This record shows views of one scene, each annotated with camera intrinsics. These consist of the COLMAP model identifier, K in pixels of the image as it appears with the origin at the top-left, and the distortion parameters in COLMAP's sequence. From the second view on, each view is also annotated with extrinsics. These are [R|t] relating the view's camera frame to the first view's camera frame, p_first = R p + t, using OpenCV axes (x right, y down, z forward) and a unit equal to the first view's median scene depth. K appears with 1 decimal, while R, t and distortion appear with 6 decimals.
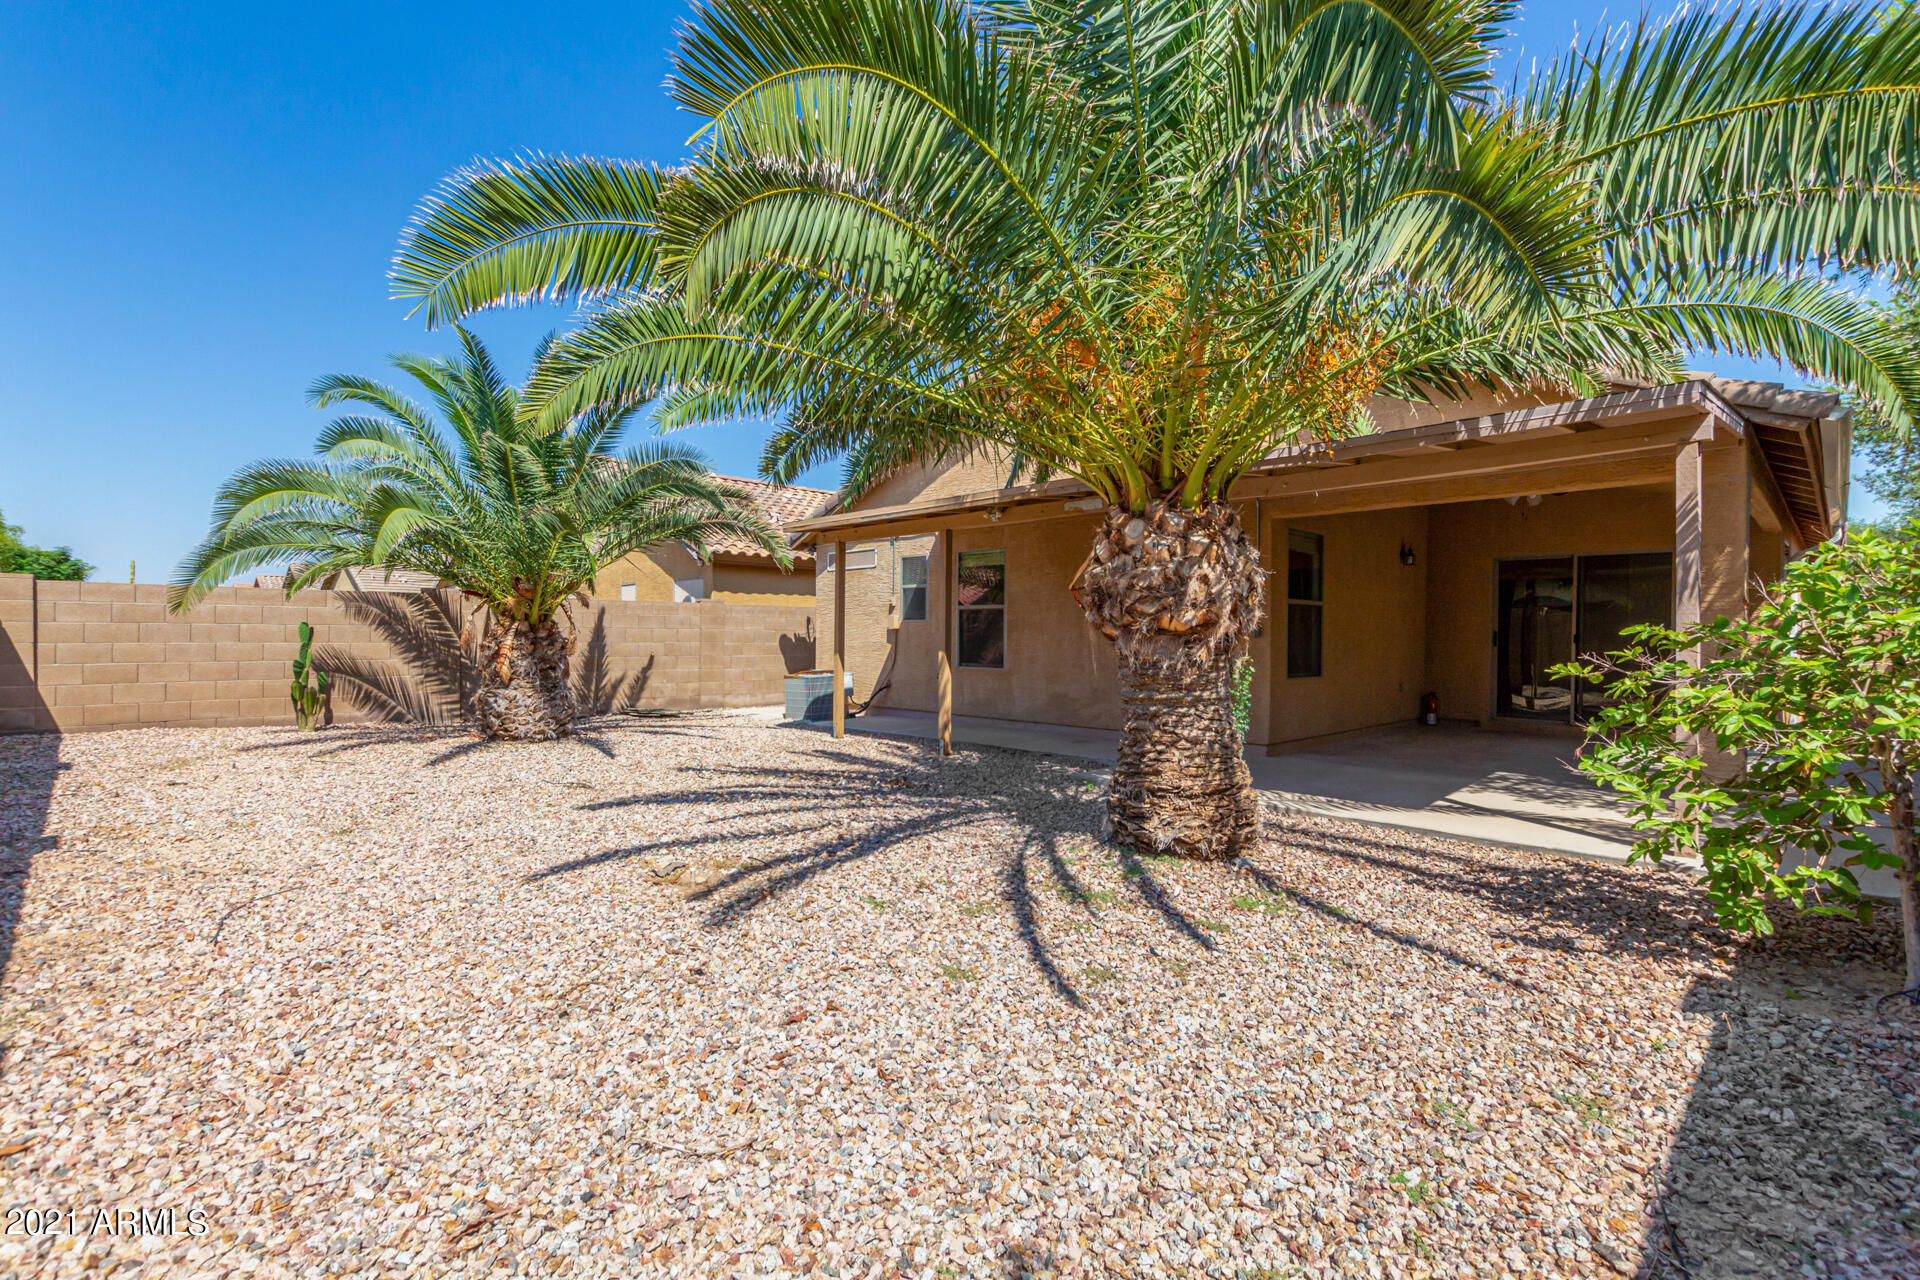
lens RADIAL K [[889.5, 0, 970.9], [0, 889.5, 639.9], [0, 0, 1]] dist [0.002142, -0.003900]
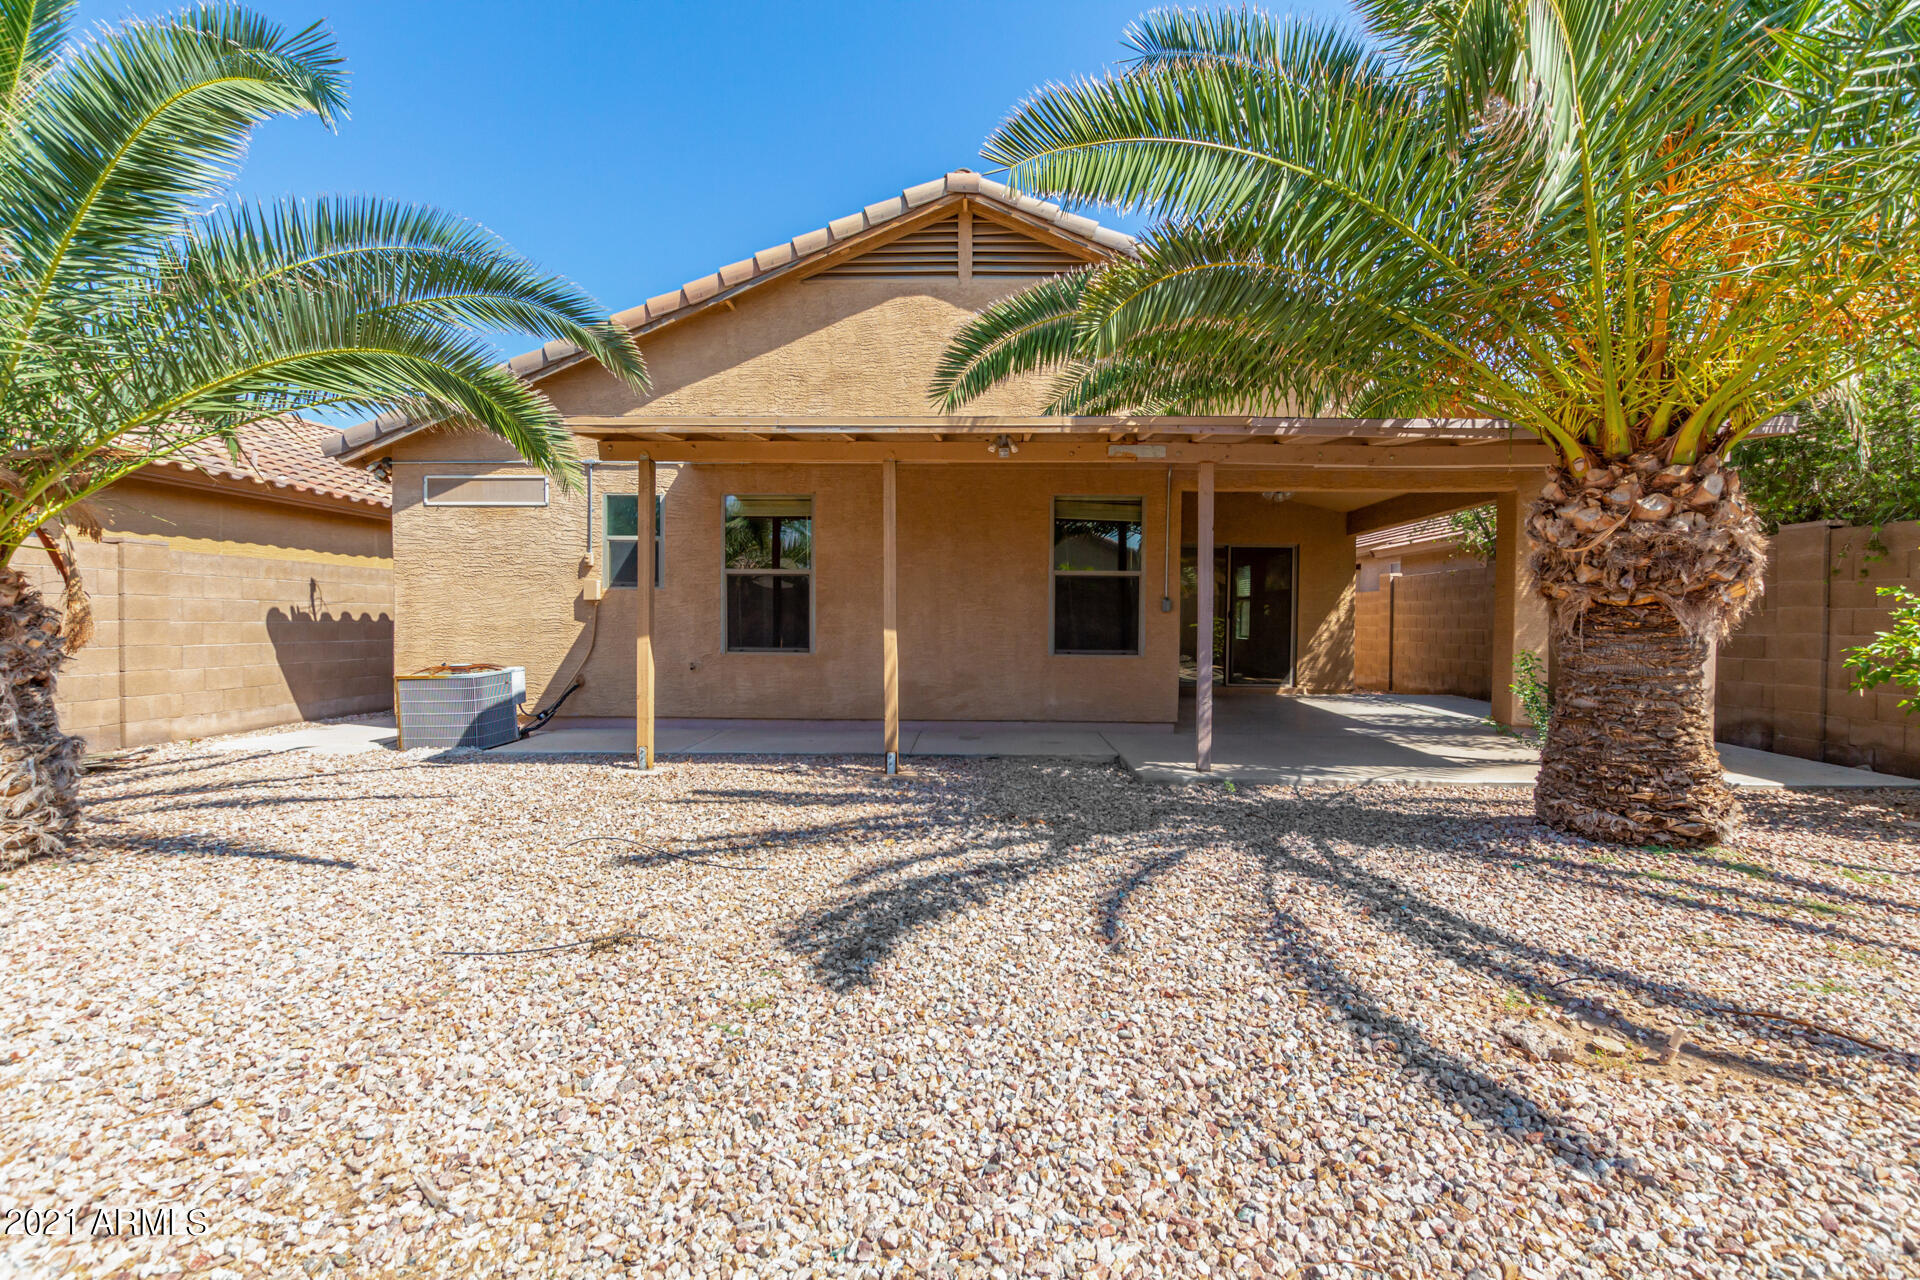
lens RADIAL K [[889.5, 0, 970.9], [0, 889.5, 639.9], [0, 0, 1]] dist [0.002142, -0.003900]
pose [[0.721012, -0.019434, 0.692650, -0.446808], [0.002579, 0.999675, 0.025364, 0.002069], [-0.692918, -0.016502, 0.720828, 0.406489]]
